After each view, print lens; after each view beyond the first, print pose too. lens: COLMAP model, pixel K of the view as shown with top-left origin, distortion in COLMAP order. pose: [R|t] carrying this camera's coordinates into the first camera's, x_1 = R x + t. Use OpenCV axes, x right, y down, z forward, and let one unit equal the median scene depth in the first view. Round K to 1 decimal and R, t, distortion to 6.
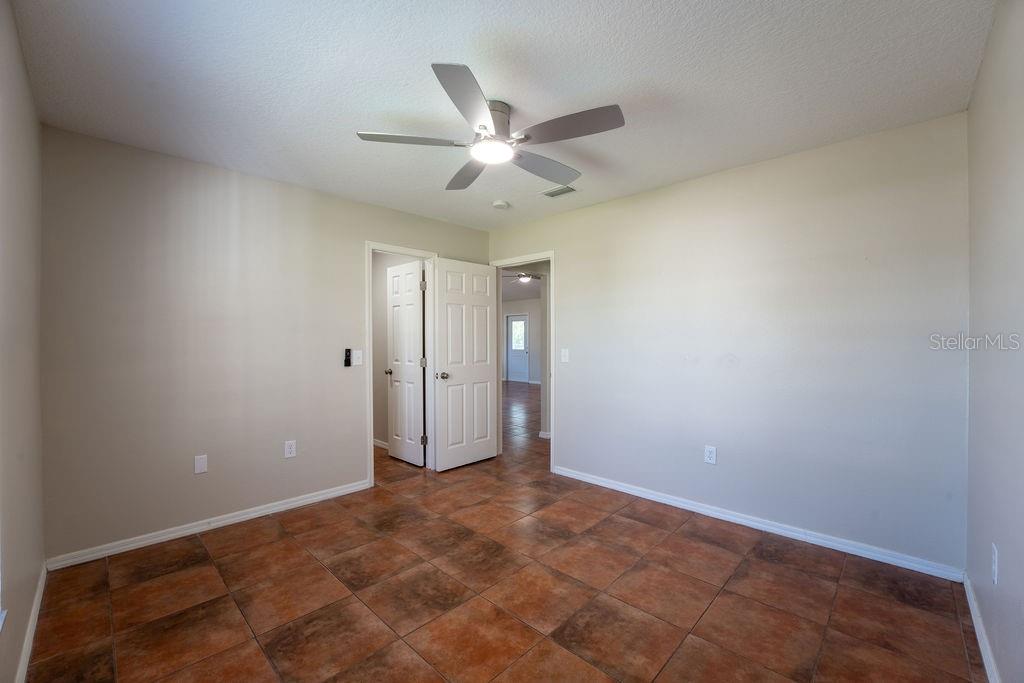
lens RADIAL K [[415.1, 0, 511.7], [0, 415.1, 342.6], [0, 0, 1]] dist [-0.024524, 0.000316]
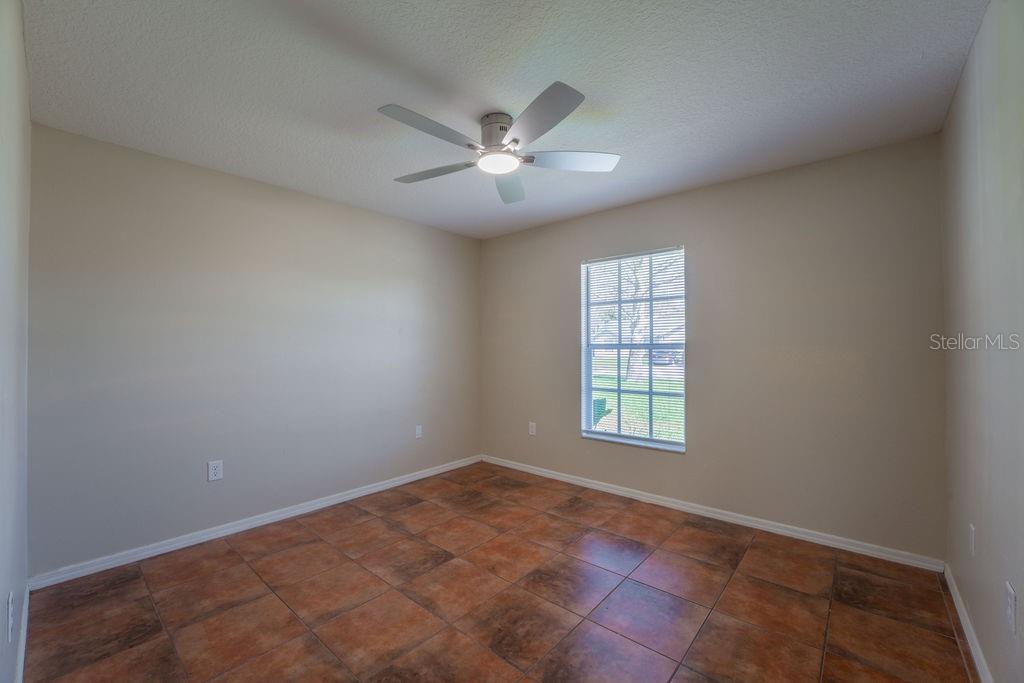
lens RADIAL K [[415.1, 0, 511.6], [0, 415.1, 342.2], [0, 0, 1]] dist [-0.024524, 0.000316]
pose [[-0.998631, 0.004576, -0.052106, -0.025056], [0.004735, 0.999985, -0.002925, -0.012080], [0.052092, -0.003167, -0.998637, 2.103415]]
